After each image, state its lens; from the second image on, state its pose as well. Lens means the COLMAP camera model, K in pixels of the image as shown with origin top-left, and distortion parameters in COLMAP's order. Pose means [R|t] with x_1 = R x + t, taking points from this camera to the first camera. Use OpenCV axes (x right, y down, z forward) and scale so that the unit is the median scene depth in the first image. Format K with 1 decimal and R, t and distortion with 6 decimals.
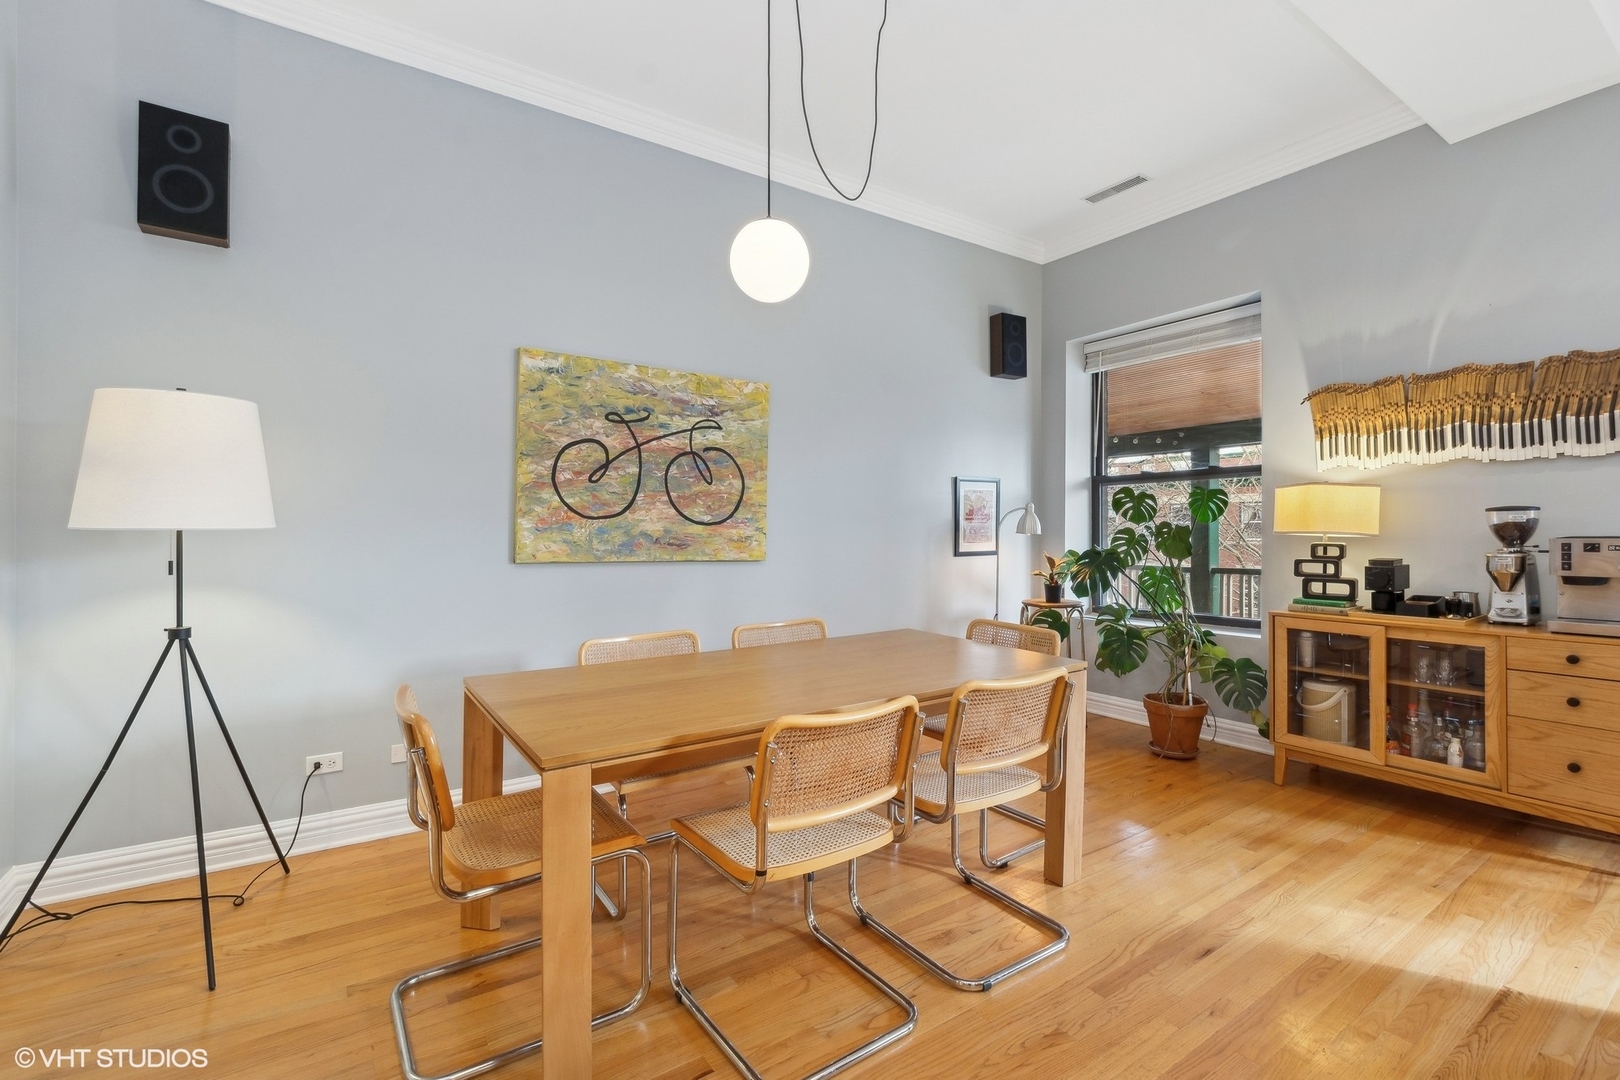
lens RADIAL K [[705.9, 0, 807.2], [0, 705.9, 526.2], [0, 0, 1]] dist [-0.000278, 0.000328]
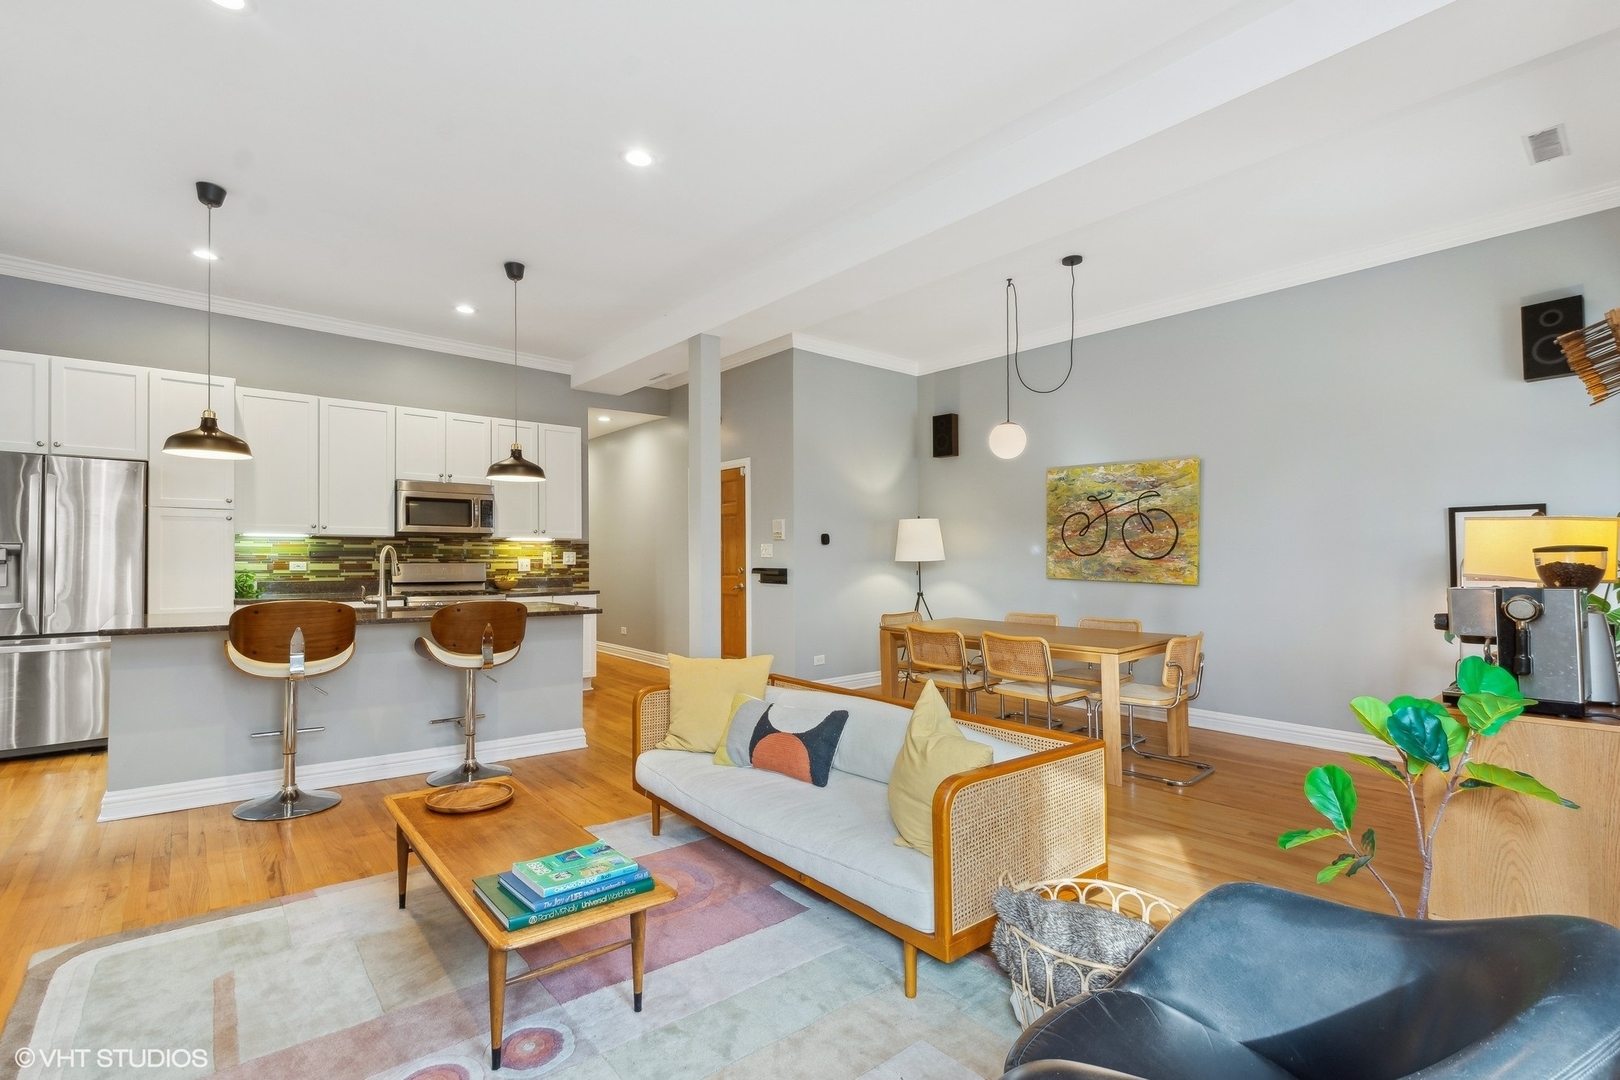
lens RADIAL K [[747.3, 0, 785.0], [0, 747.3, 556.6], [0, 0, 1]] dist [-0.003012, -0.000857]
pose [[0.071311, 0.004232, -0.997445, 1.502747], [0.003754, 0.999983, 0.004512, -0.019837], [0.997447, -0.004066, 0.071294, 0.097199]]
